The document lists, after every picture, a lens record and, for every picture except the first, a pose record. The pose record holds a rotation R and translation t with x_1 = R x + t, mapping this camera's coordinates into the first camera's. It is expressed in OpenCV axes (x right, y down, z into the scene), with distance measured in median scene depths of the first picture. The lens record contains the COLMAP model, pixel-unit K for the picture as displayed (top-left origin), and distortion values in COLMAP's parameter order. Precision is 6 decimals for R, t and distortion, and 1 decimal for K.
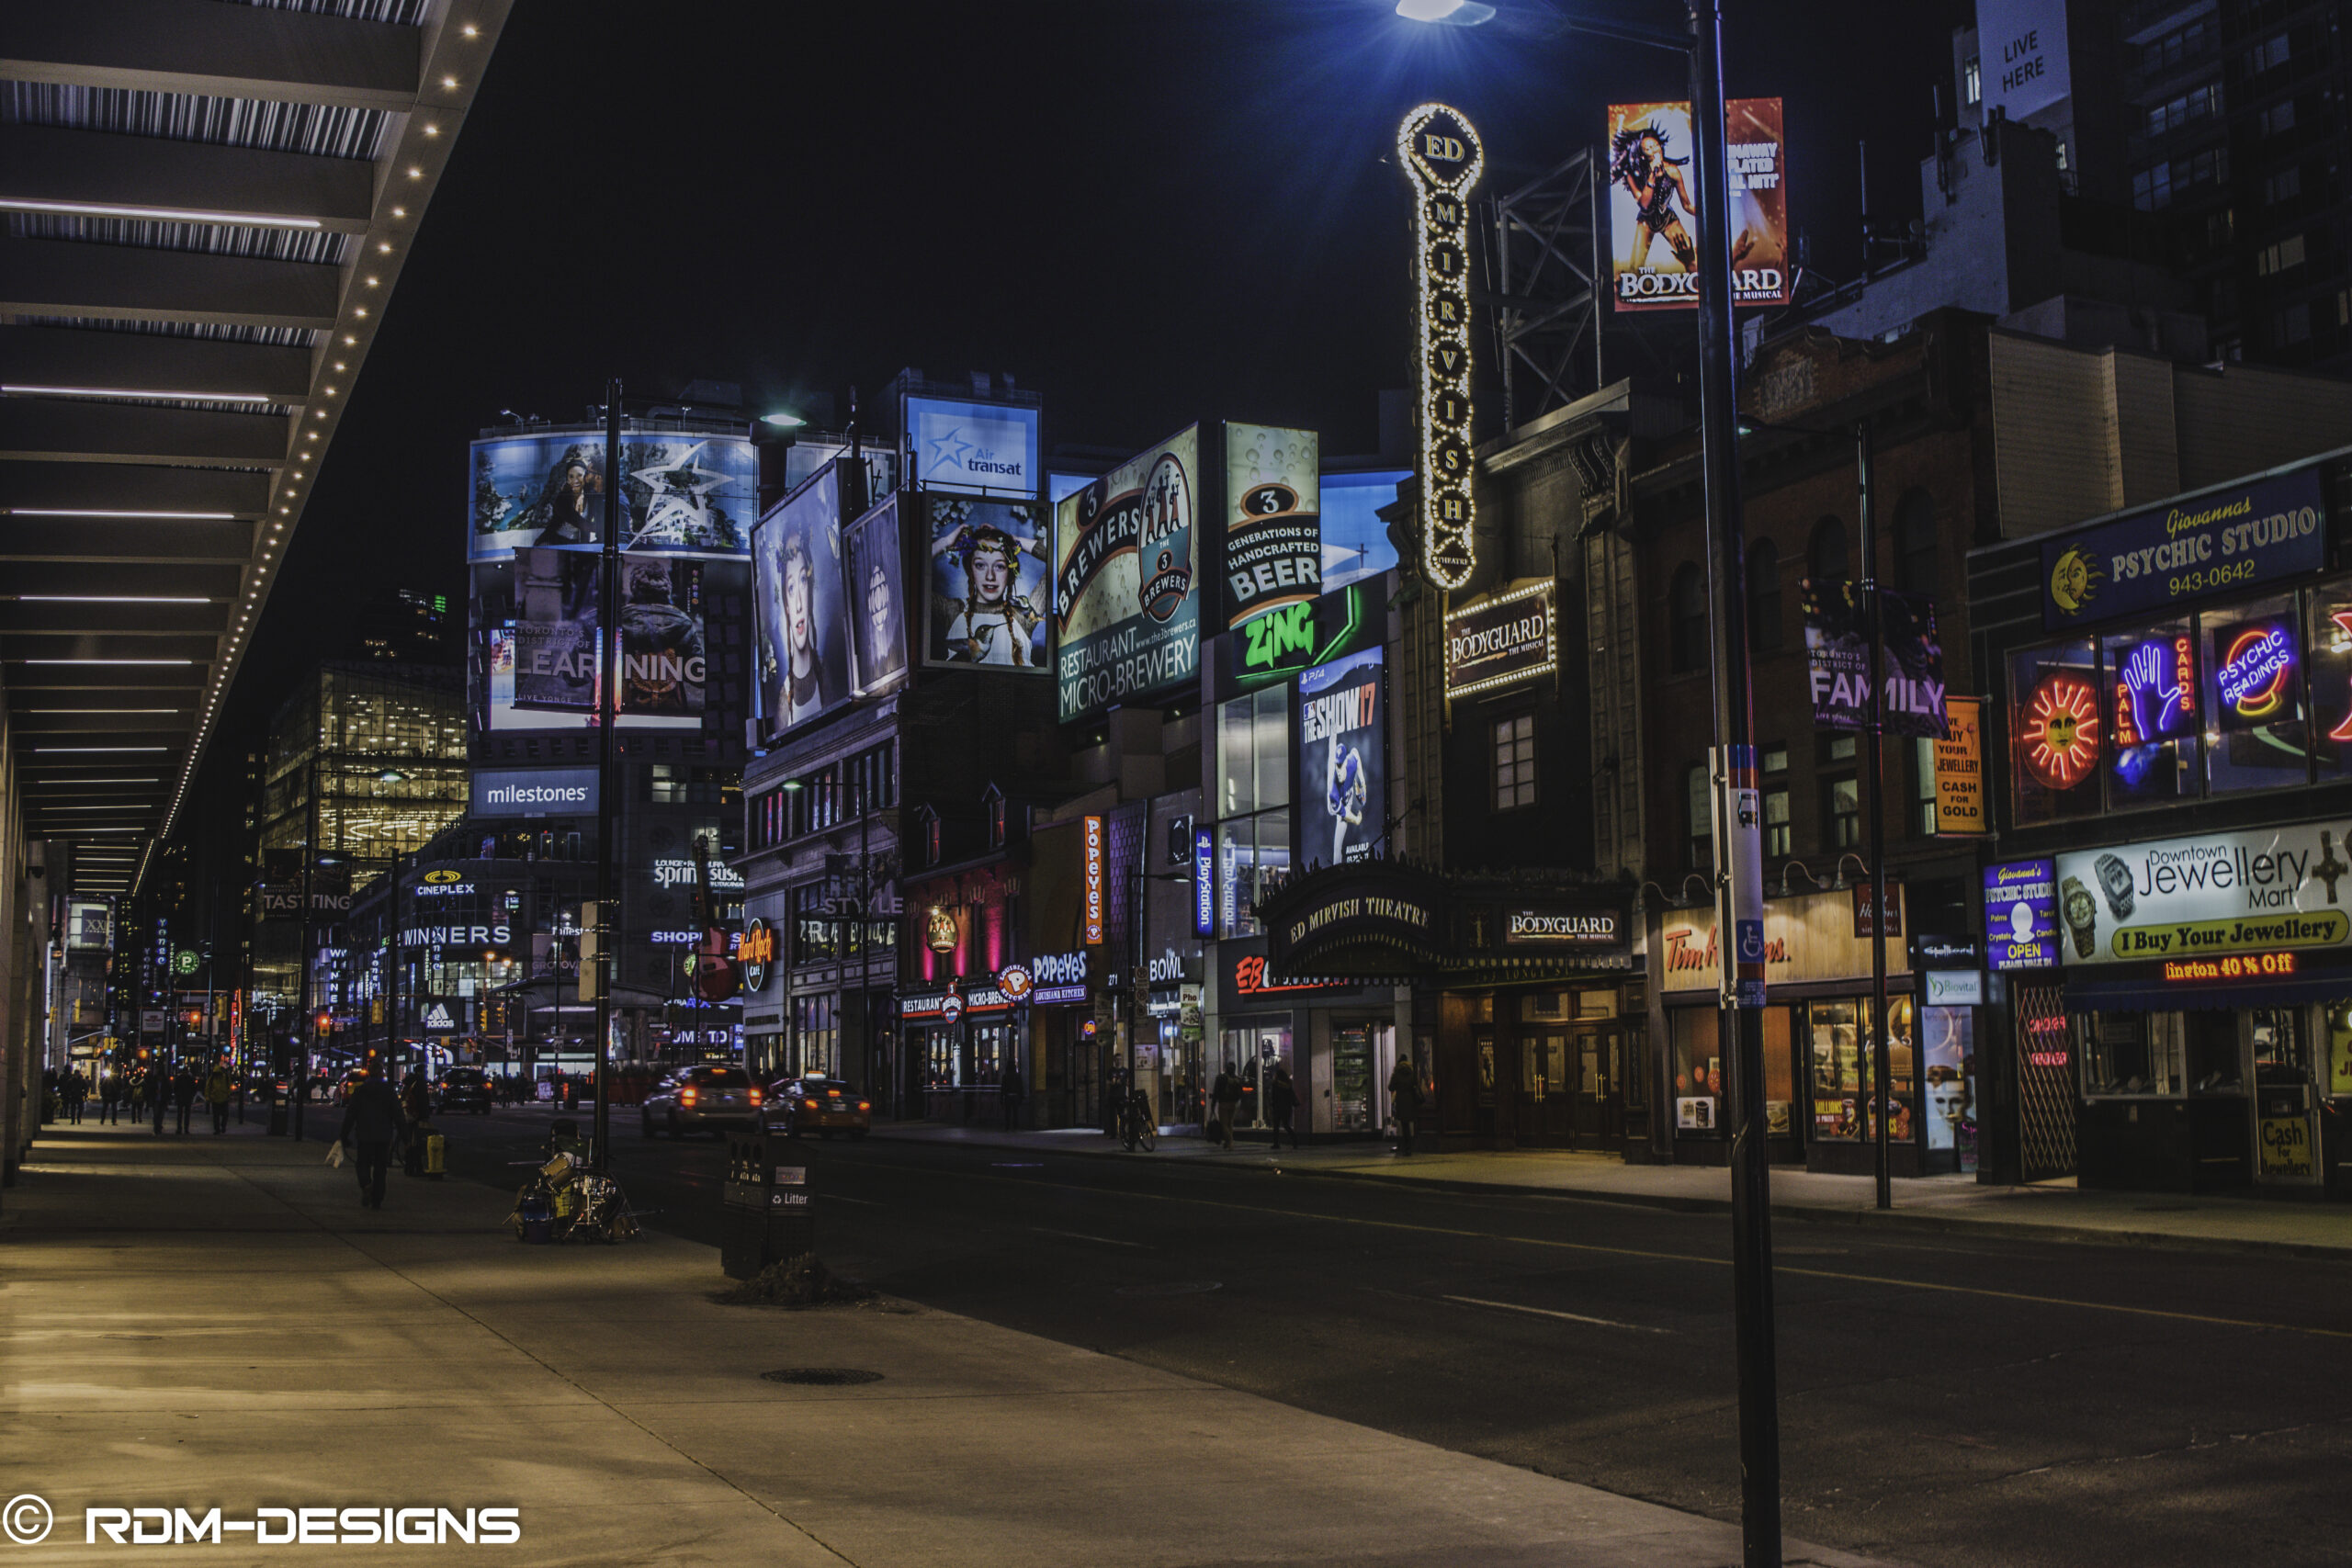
lens RADIAL K [[2656.4, 0, 1176.0], [0, 2656.4, 784.0], [0, 0, 1]] dist [-0.002820, 0.002296]
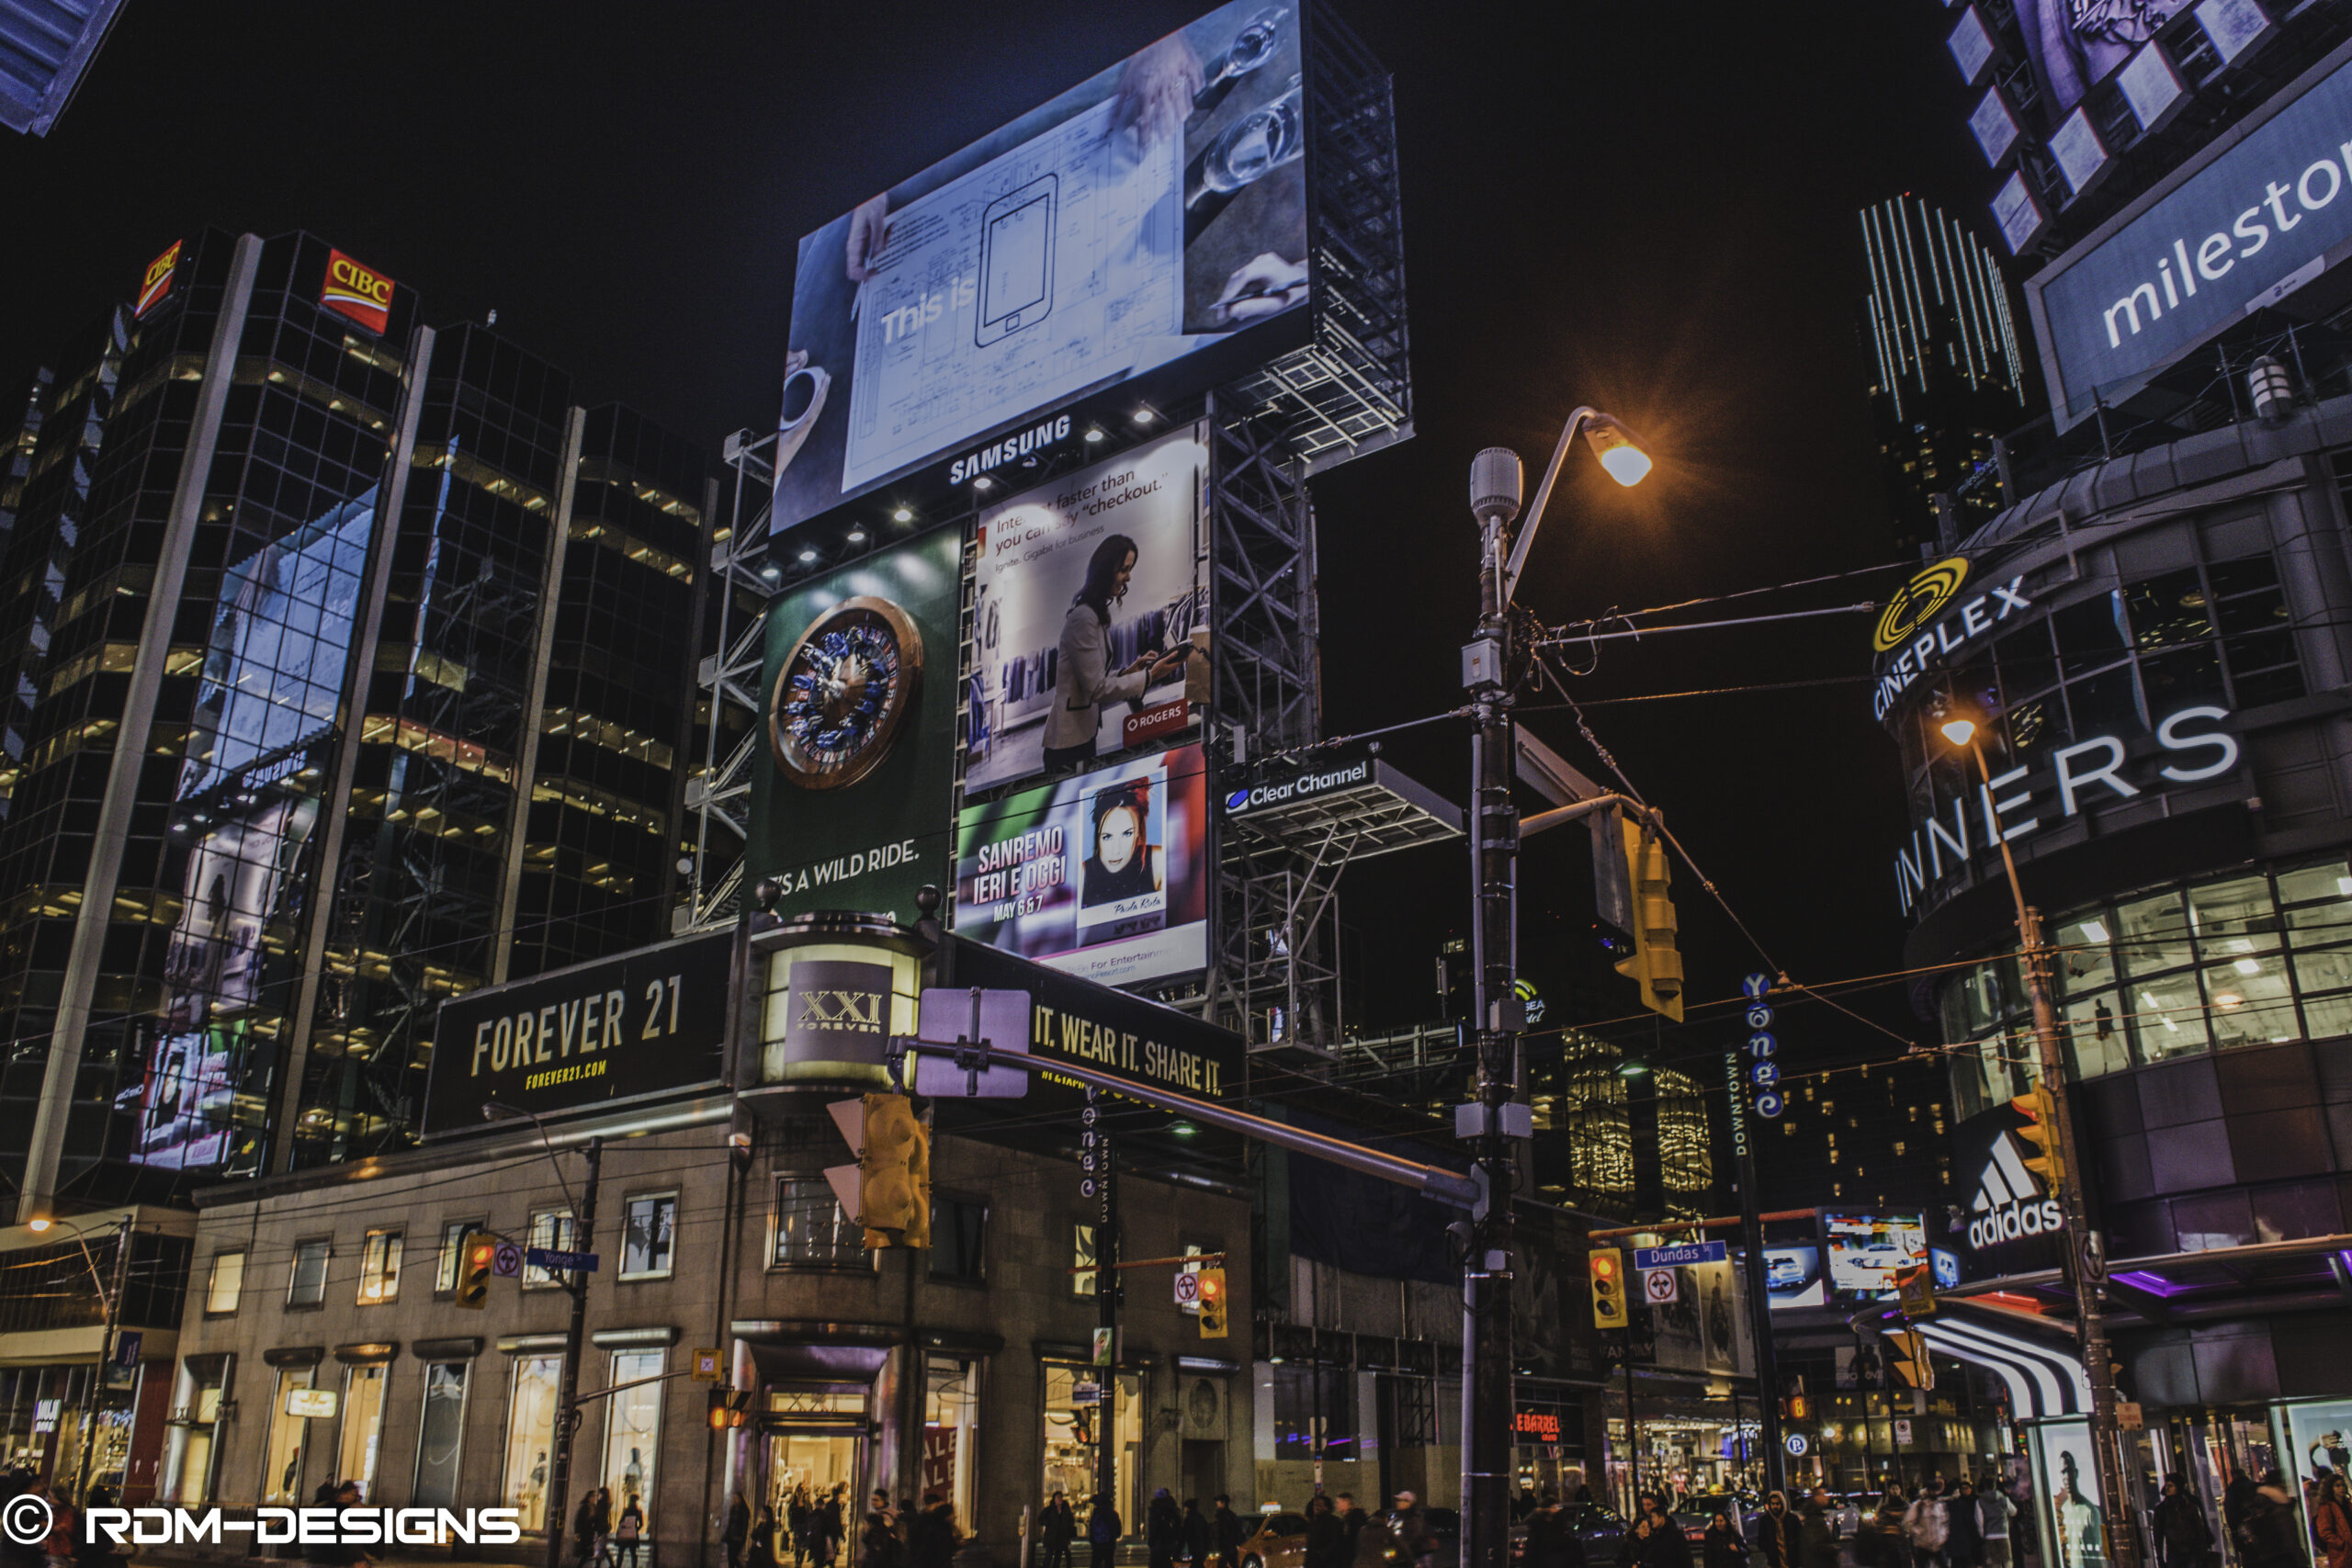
lens RADIAL K [[1845.4, 0, 1176.0], [0, 1845.4, 784.0], [0, 0, 1]] dist [-0.088518, 0.006186]
pose [[0.520593, -0.309521, -0.795725, -0.180160], [0.090162, 0.946694, -0.309258, 0.092058], [0.849031, 0.089253, 0.520750, 0.834744]]
